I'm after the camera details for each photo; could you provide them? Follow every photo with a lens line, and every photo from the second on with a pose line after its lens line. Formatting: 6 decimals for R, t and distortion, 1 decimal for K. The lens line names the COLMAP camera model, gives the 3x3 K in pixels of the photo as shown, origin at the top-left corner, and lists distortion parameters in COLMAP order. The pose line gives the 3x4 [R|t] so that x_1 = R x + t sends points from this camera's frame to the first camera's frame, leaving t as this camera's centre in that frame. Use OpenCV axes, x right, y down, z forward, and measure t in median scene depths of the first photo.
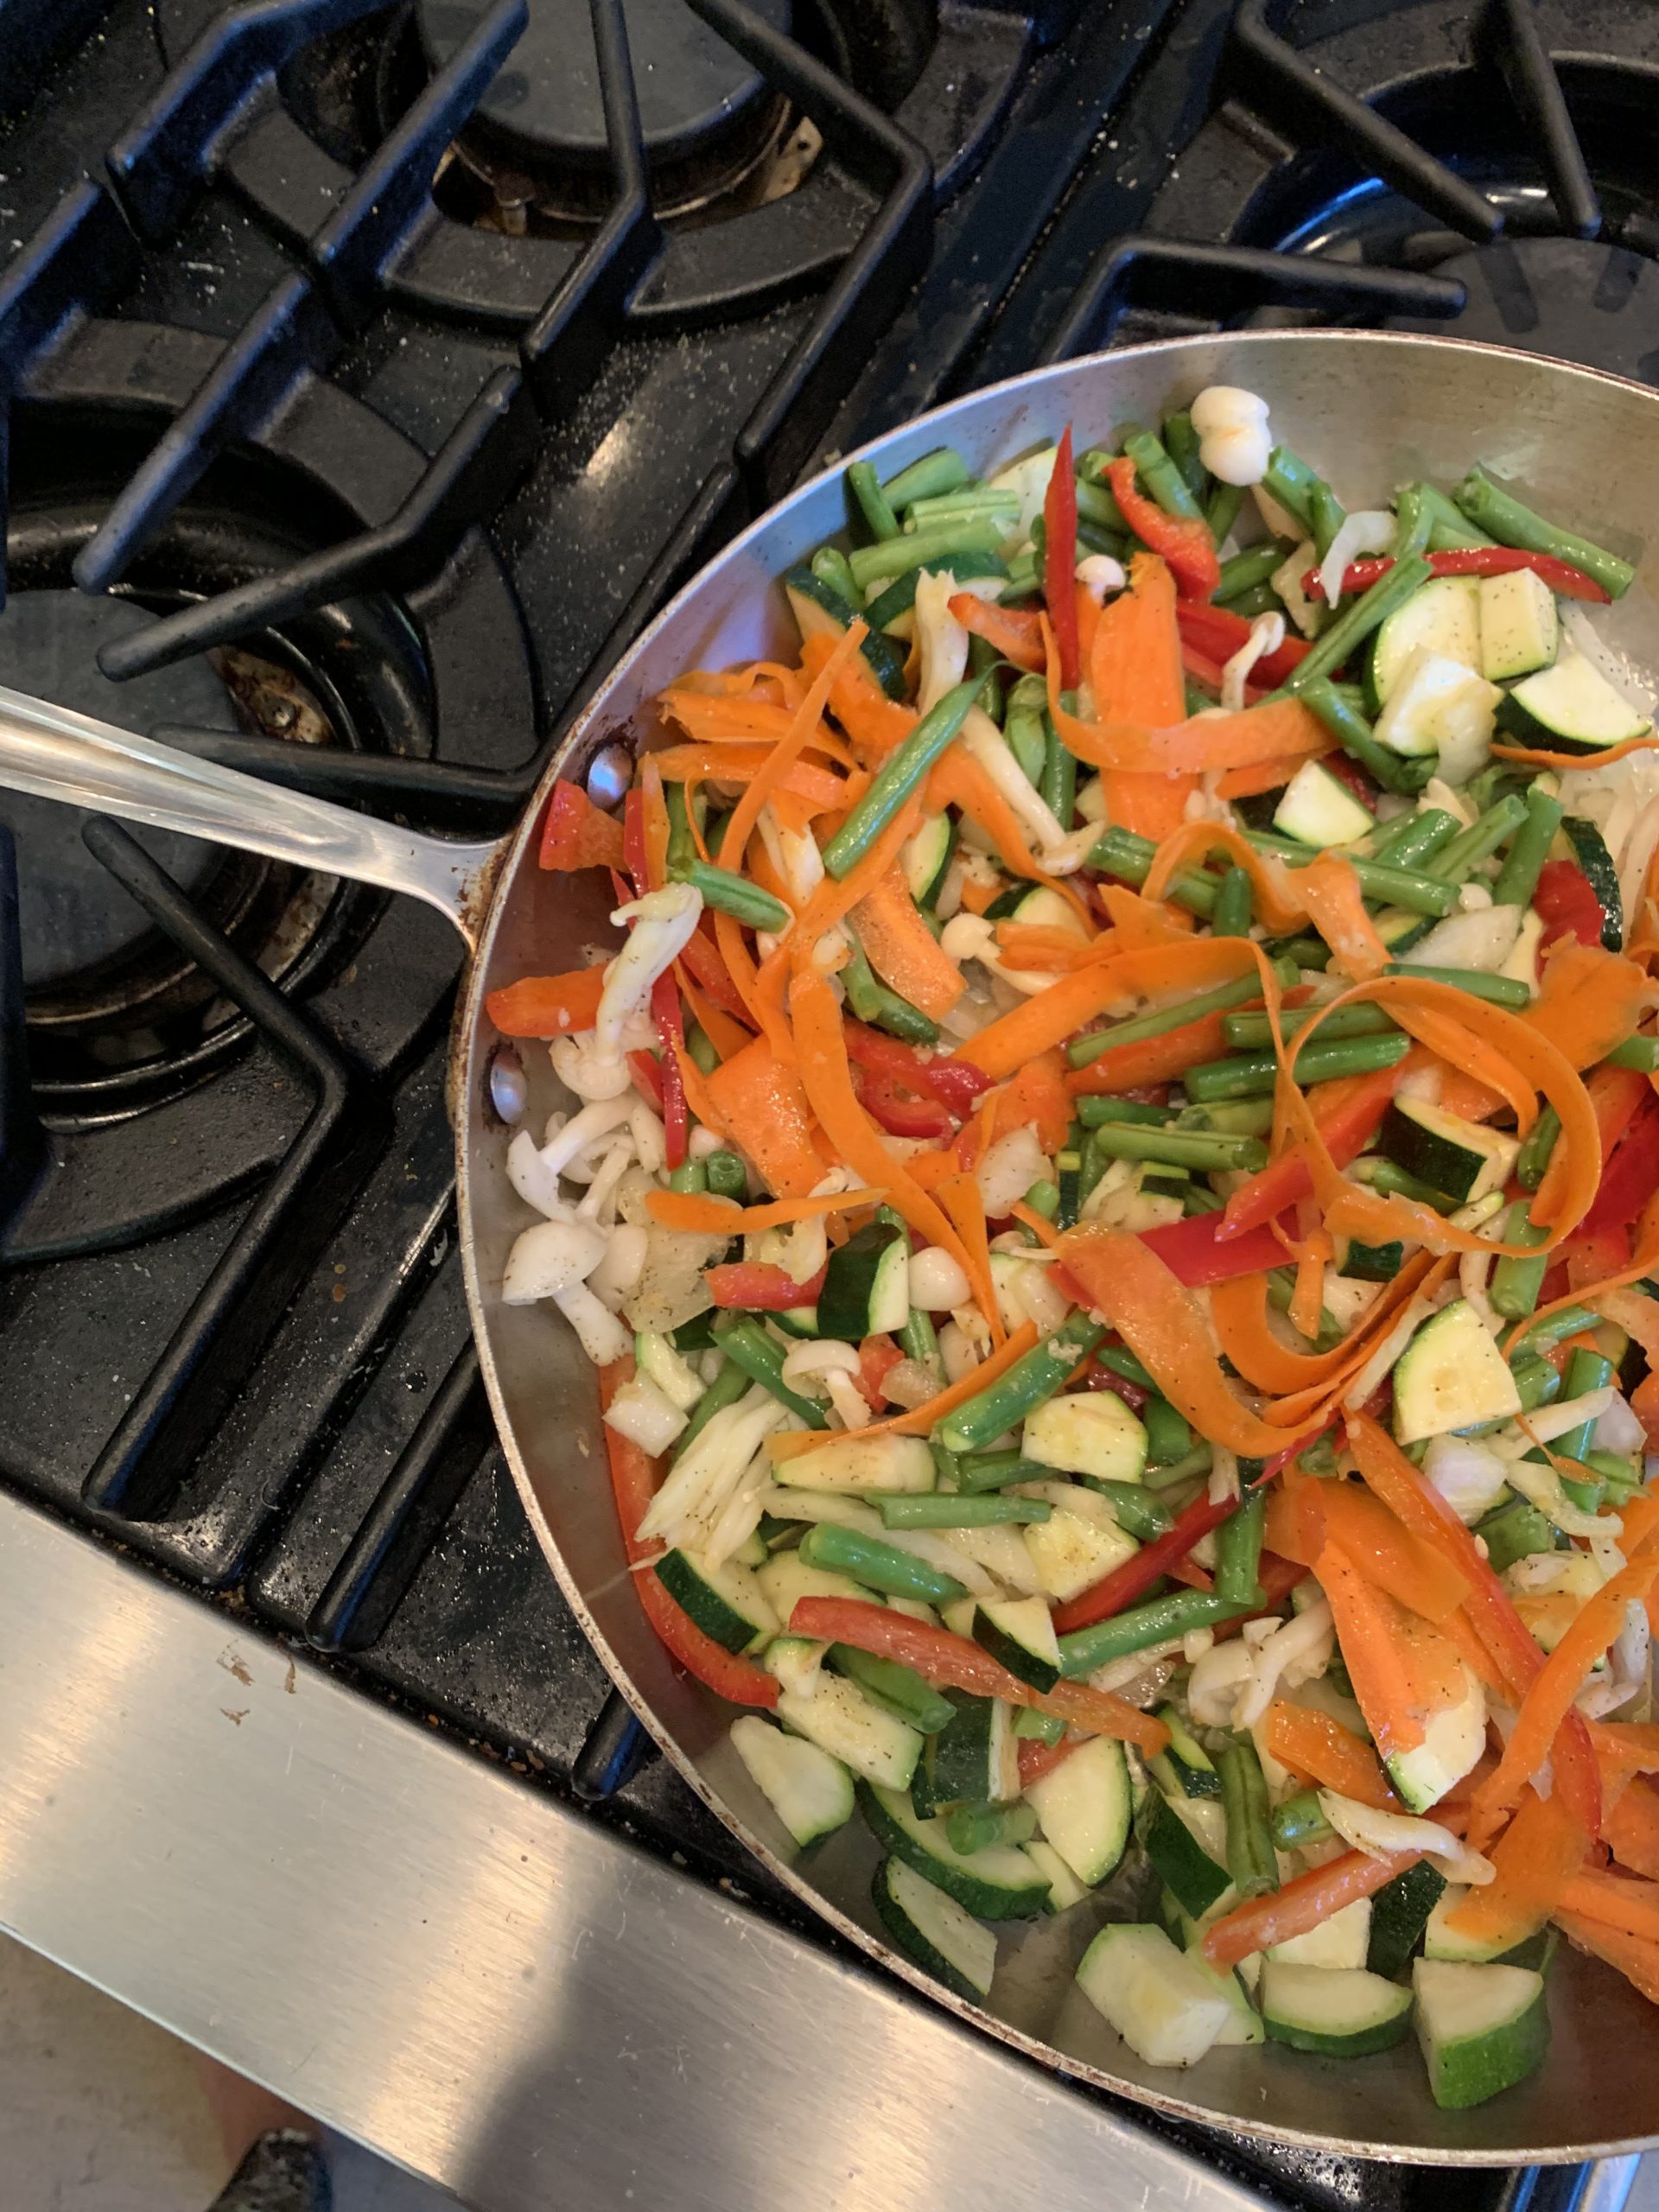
lens RADIAL K [[1702.5, 0, 829.5], [0, 1702.5, 1106.0], [0, 0, 1]] dist [-0.004348, 0.006638]
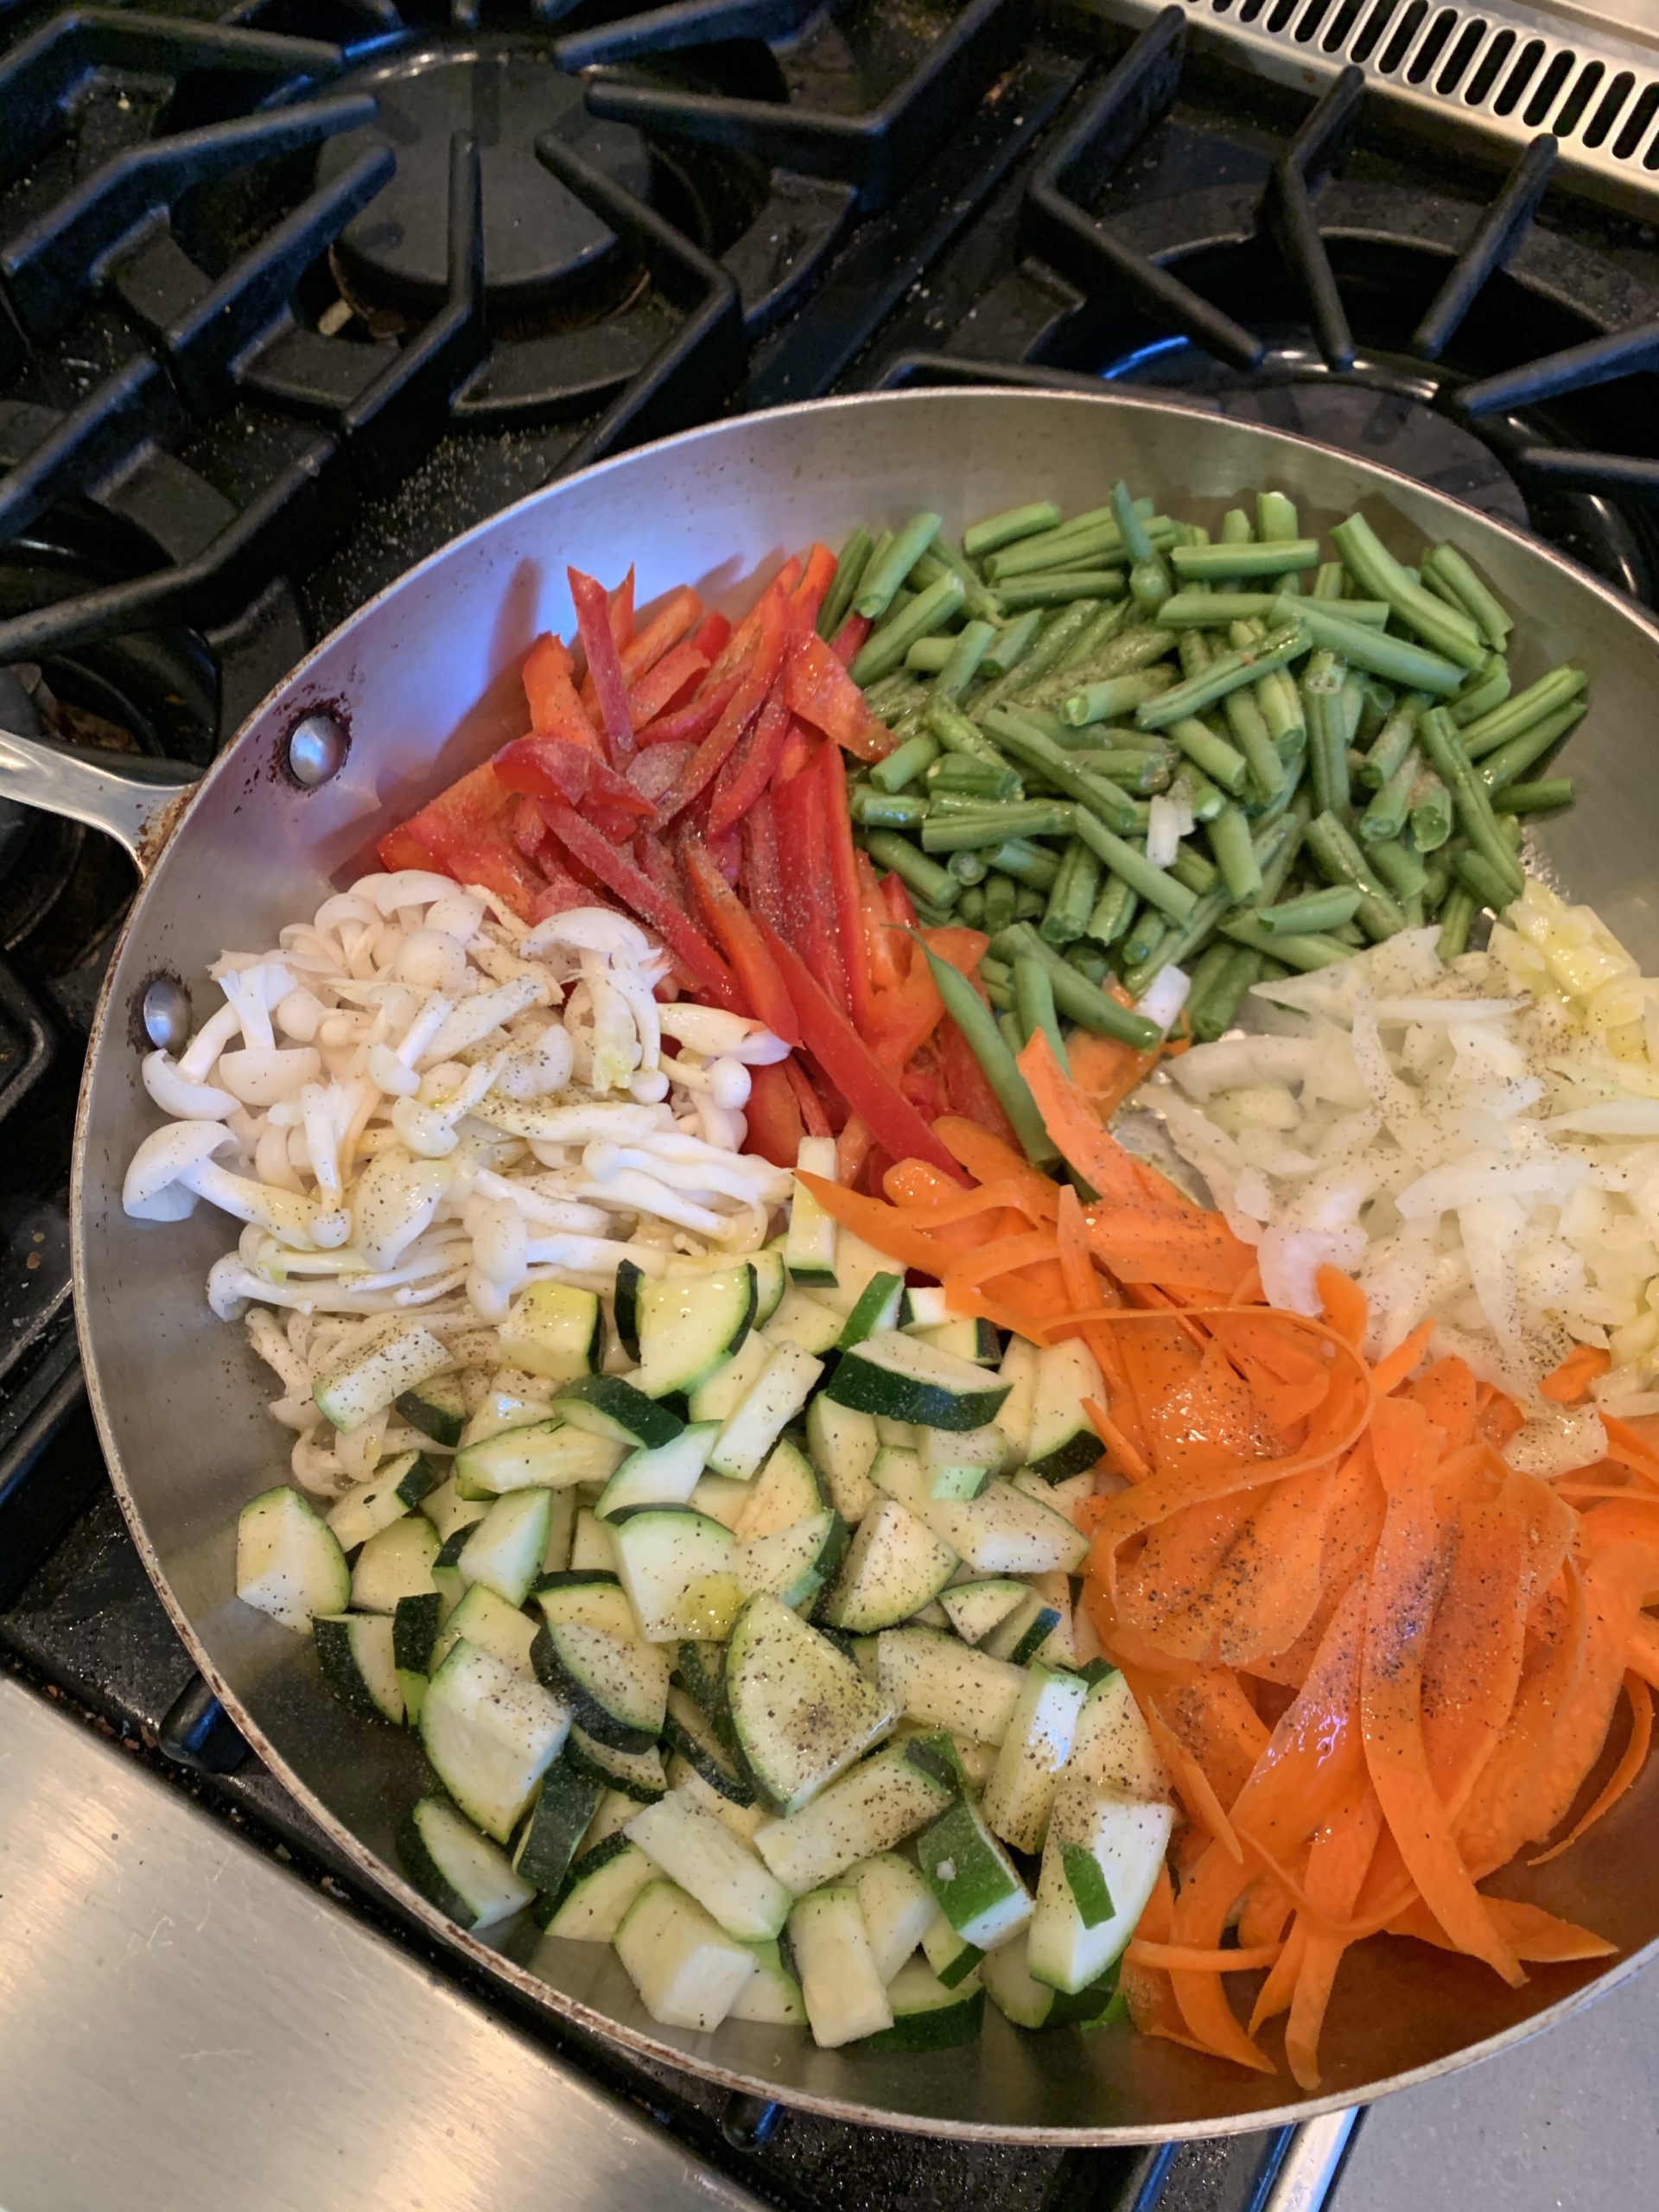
lens RADIAL K [[1704.0, 0, 803.0], [0, 1704.0, 1114.7], [0, 0, 1]] dist [-0.005463, -0.003837]
pose [[0.997947, 0.050520, -0.039376, 0.170076], [-0.056171, 0.985691, -0.158930, 0.137030], [0.030783, 0.160815, 0.986504, 0.012481]]
